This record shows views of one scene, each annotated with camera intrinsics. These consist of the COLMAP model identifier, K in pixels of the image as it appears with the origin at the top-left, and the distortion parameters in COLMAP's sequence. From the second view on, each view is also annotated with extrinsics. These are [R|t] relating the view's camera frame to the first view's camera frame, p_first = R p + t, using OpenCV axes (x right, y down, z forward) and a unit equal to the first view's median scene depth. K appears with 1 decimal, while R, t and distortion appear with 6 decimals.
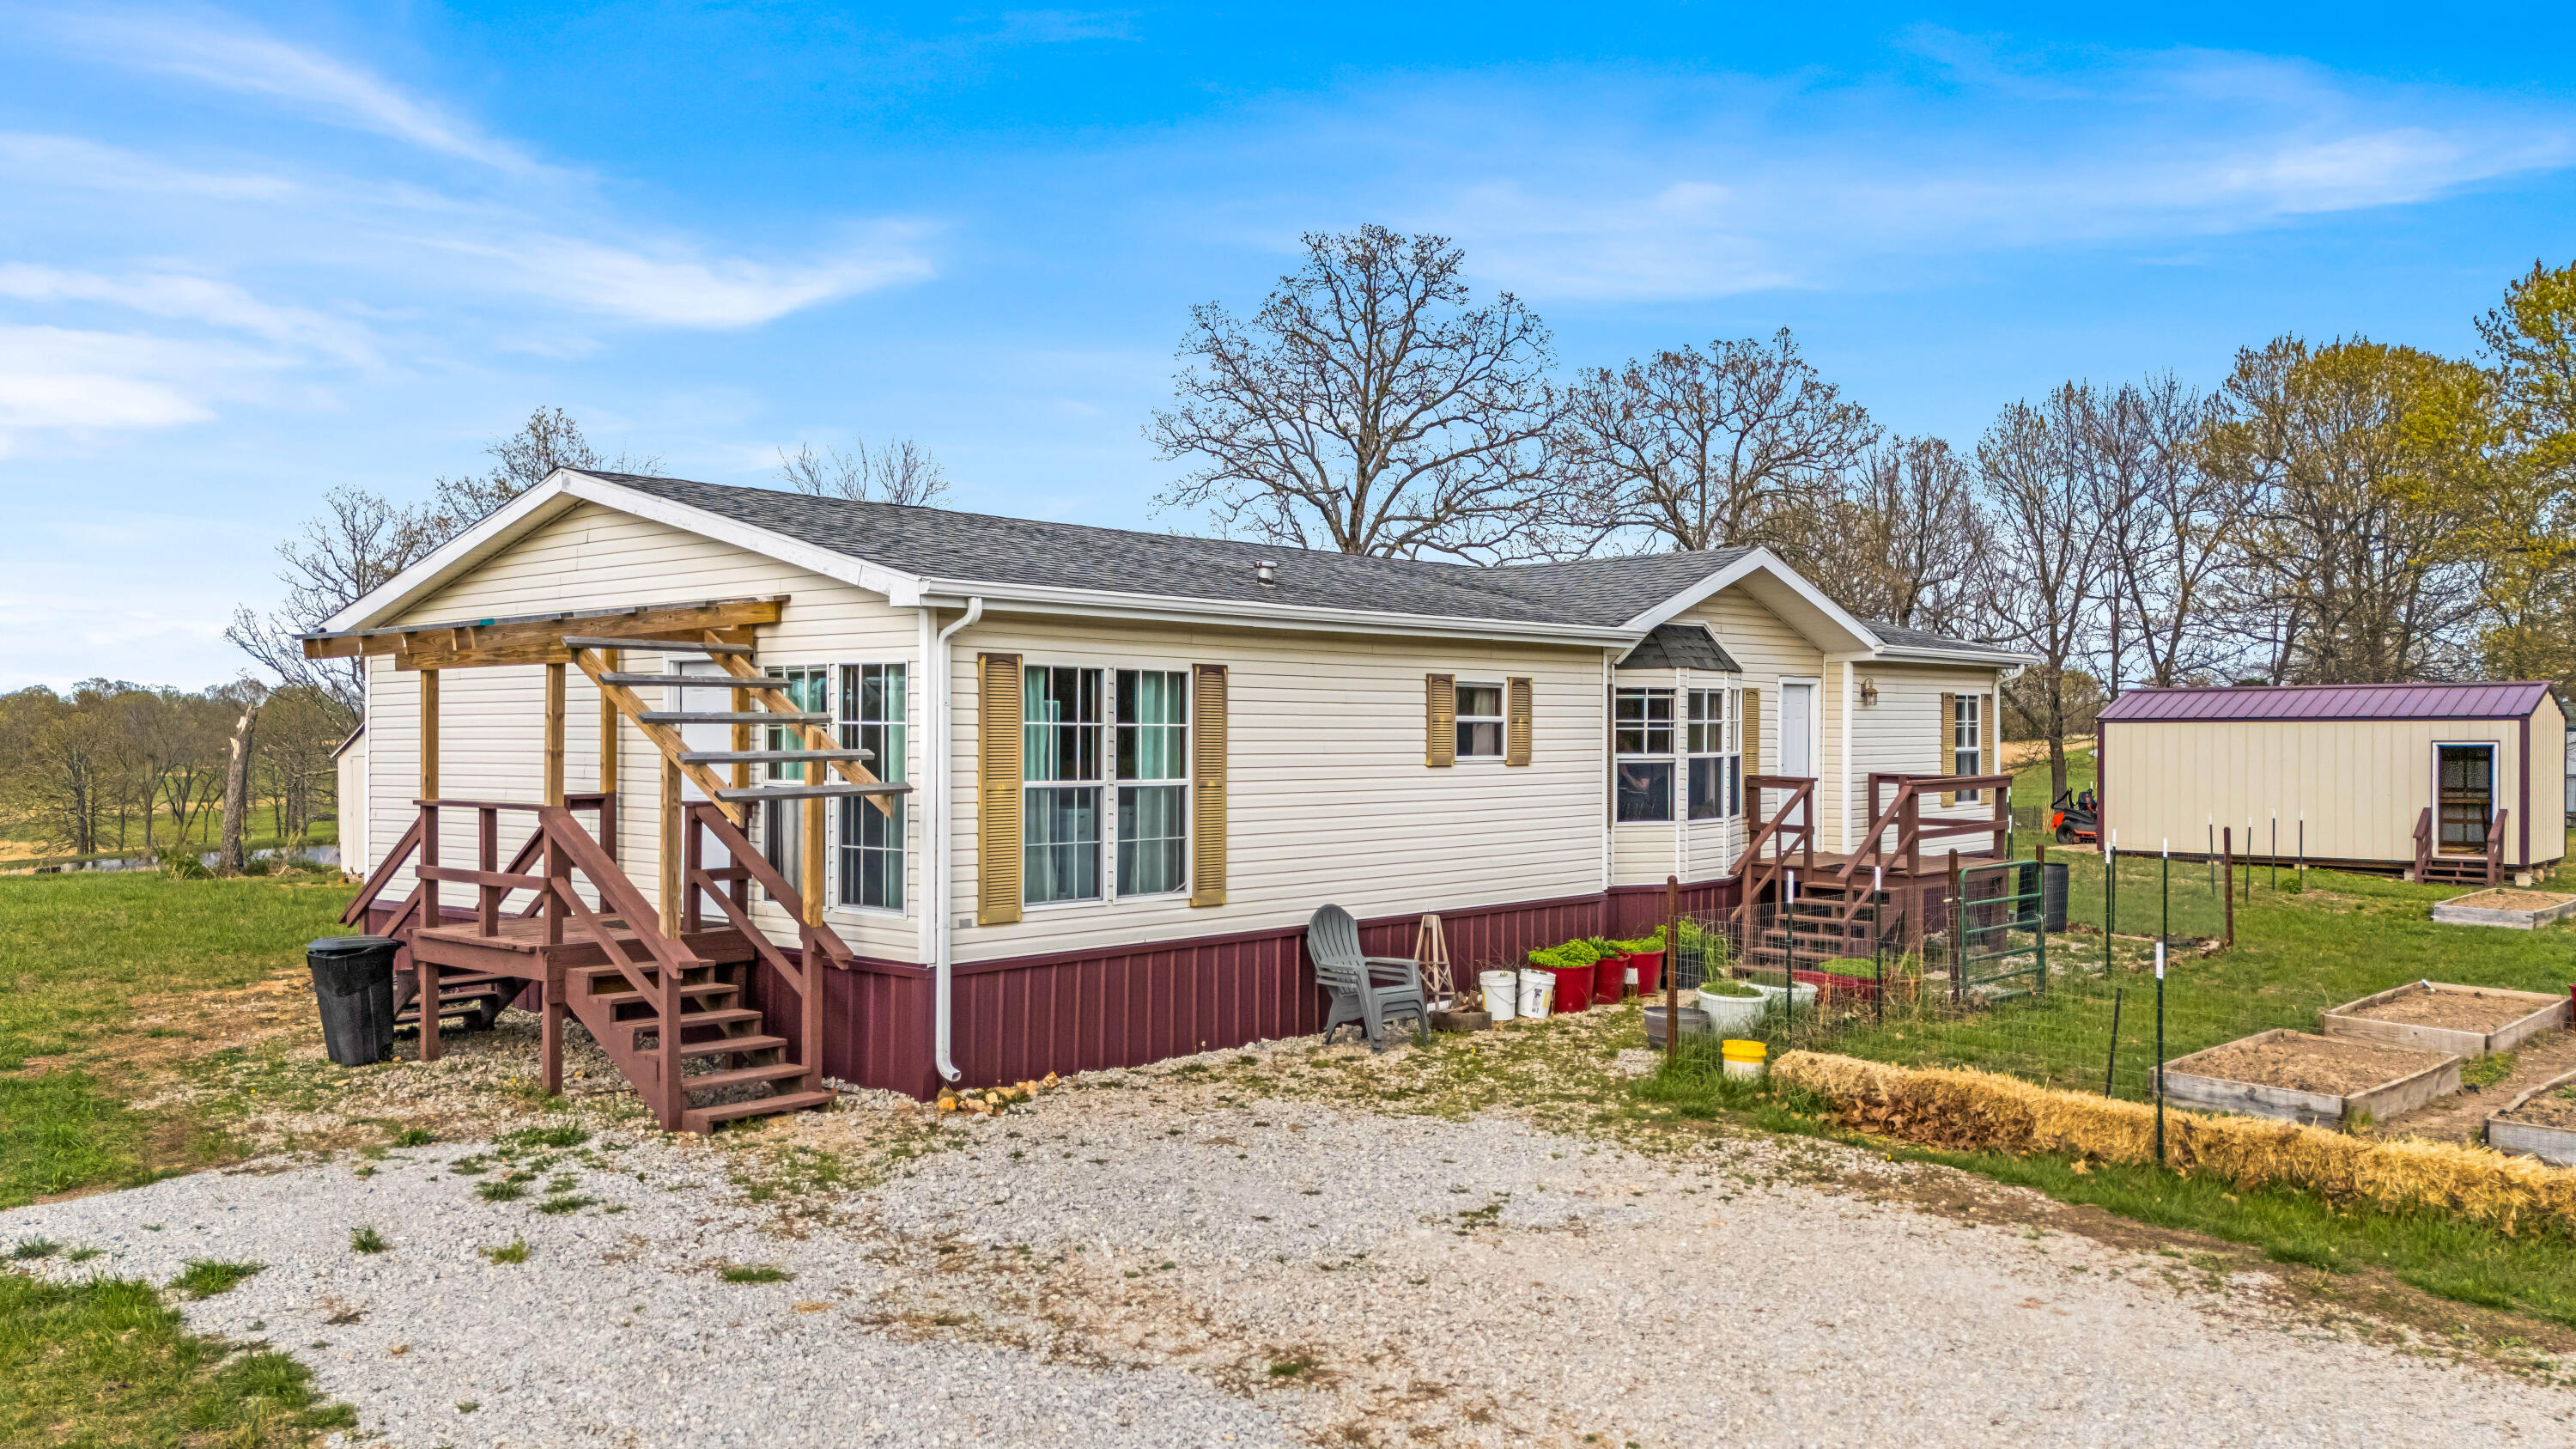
lens RADIAL K [[1952.4, 0, 1288.0], [0, 1952.4, 724.5], [0, 0, 1]] dist [0.011378, 0.005135]
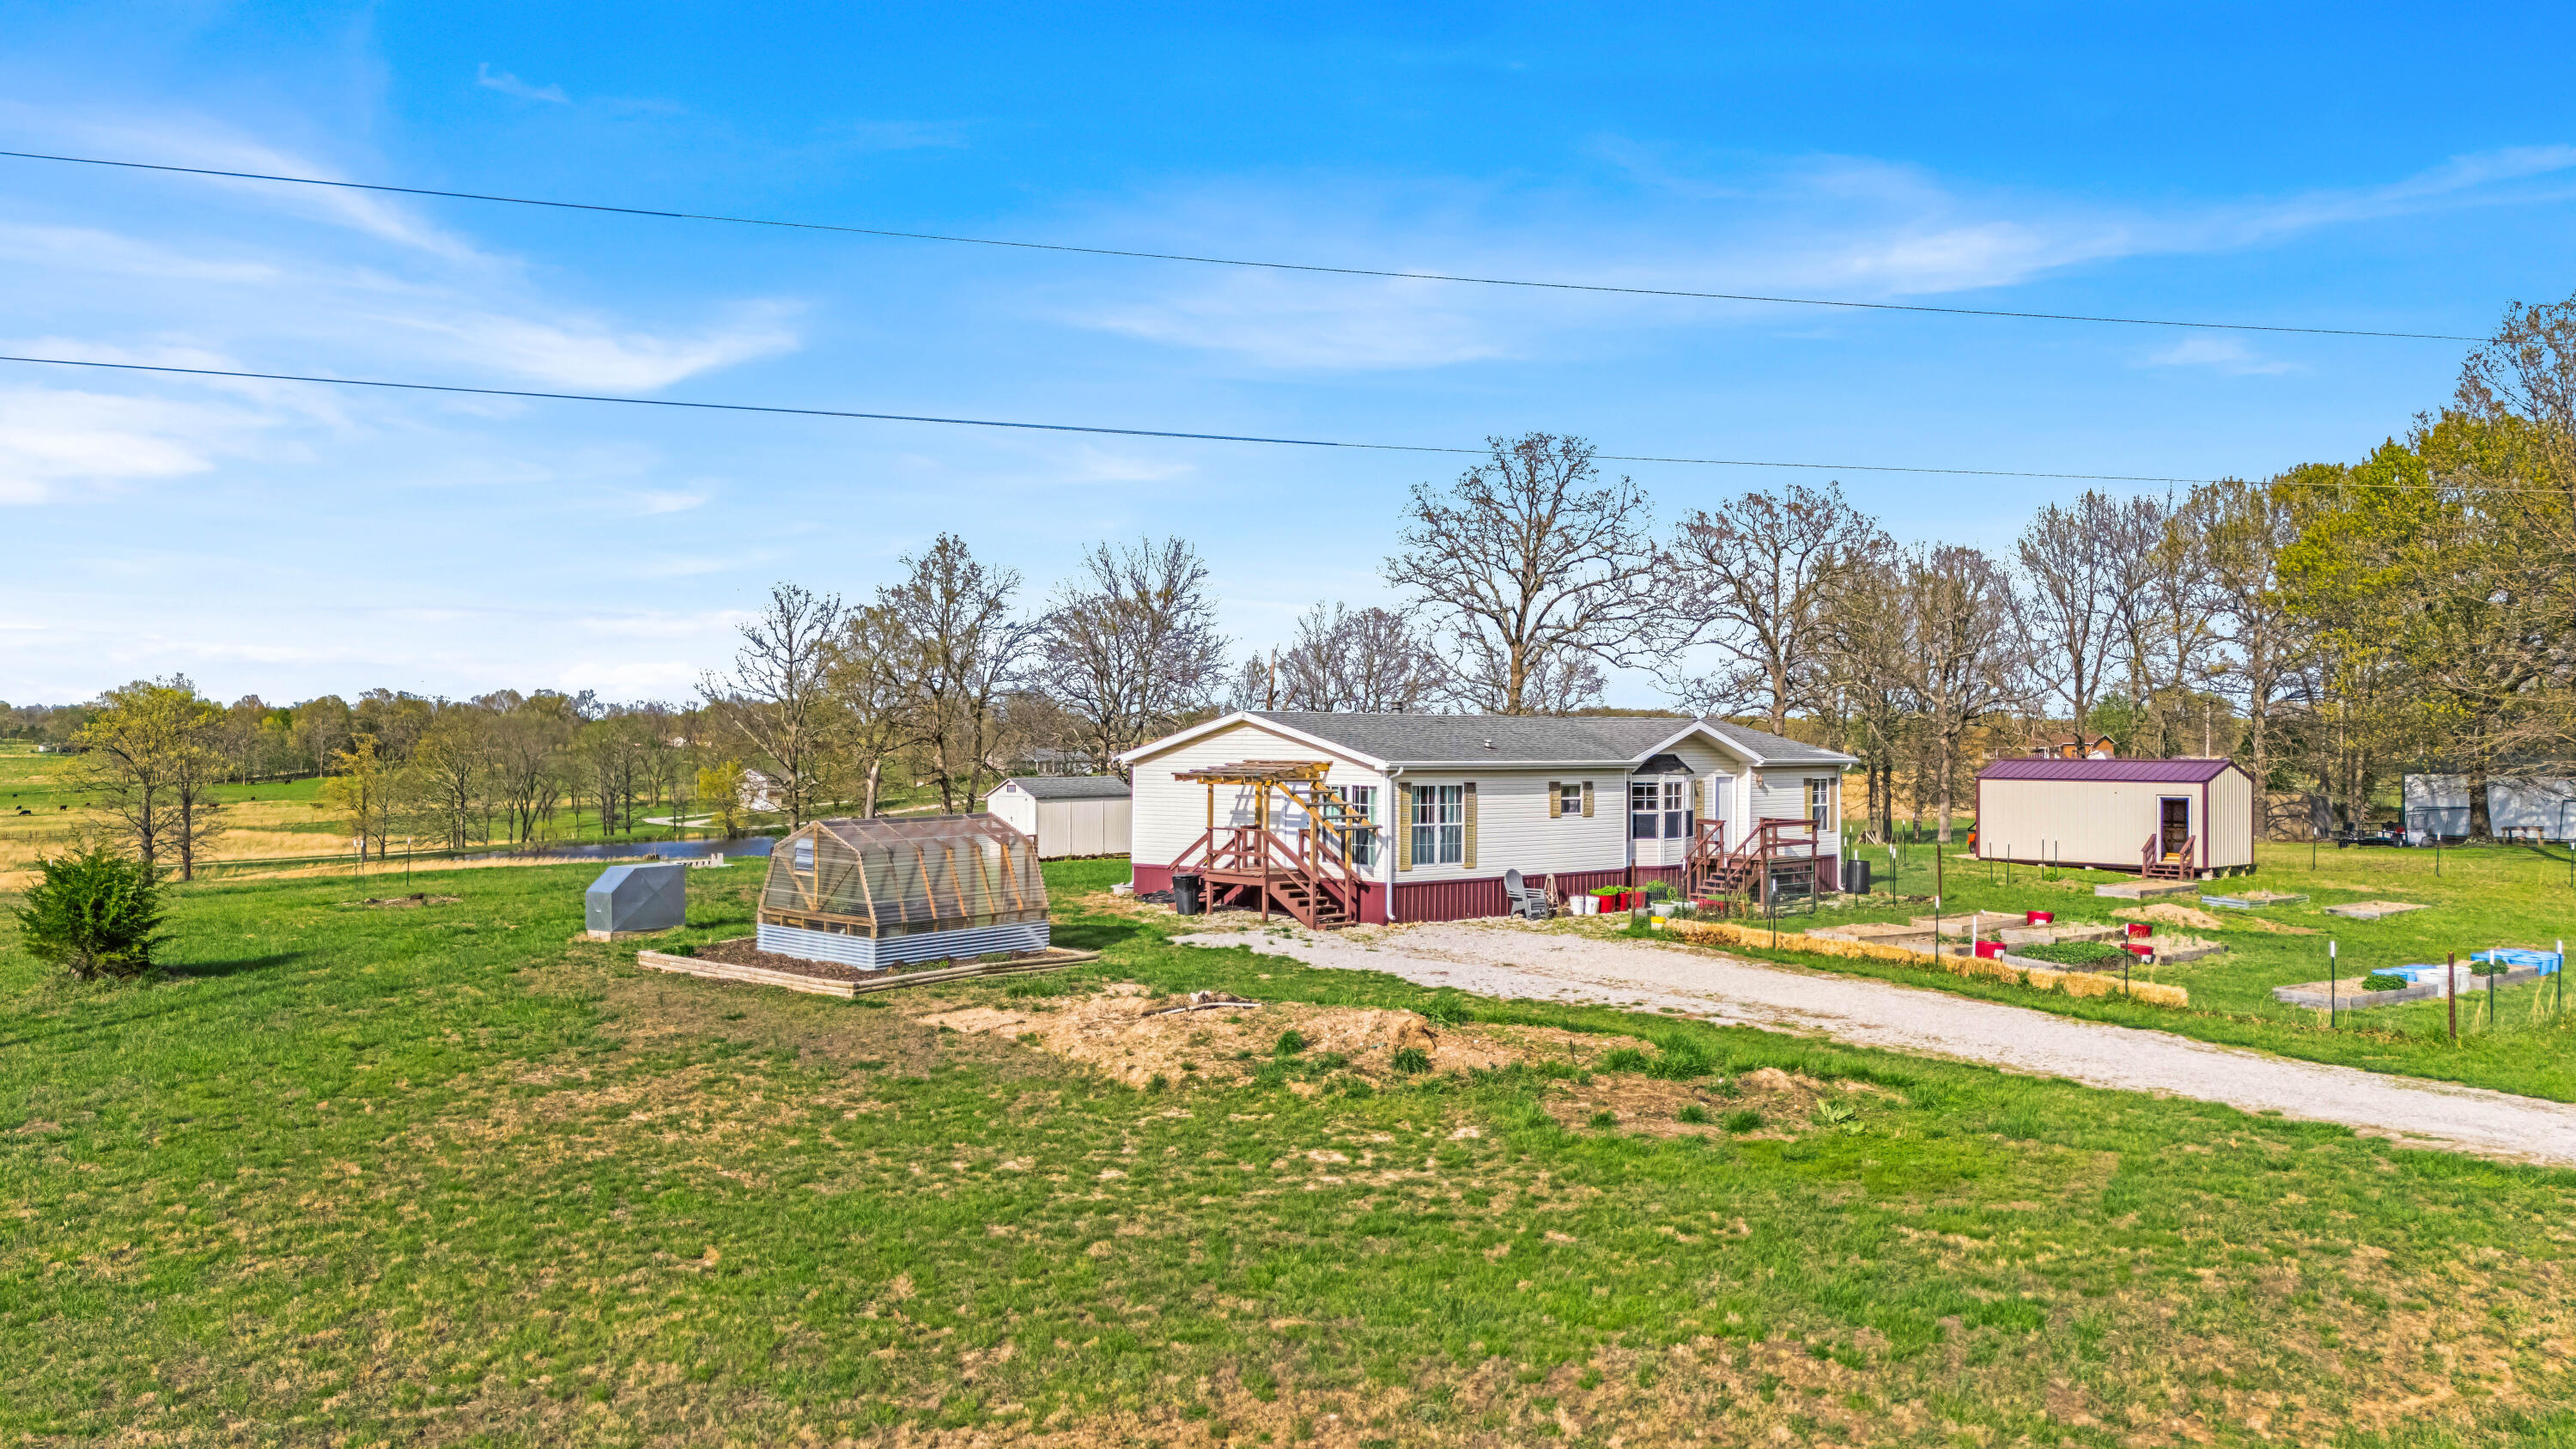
lens RADIAL K [[1843.8, 0, 1288.0], [0, 1843.8, 724.5], [0, 0, 1]] dist [0.067396, -0.057370]
pose [[0.996009, 0.005057, -0.089111, -0.048790], [-0.005563, 0.999970, -0.005437, -0.074061], [0.089081, 0.005911, 0.996007, -1.266543]]
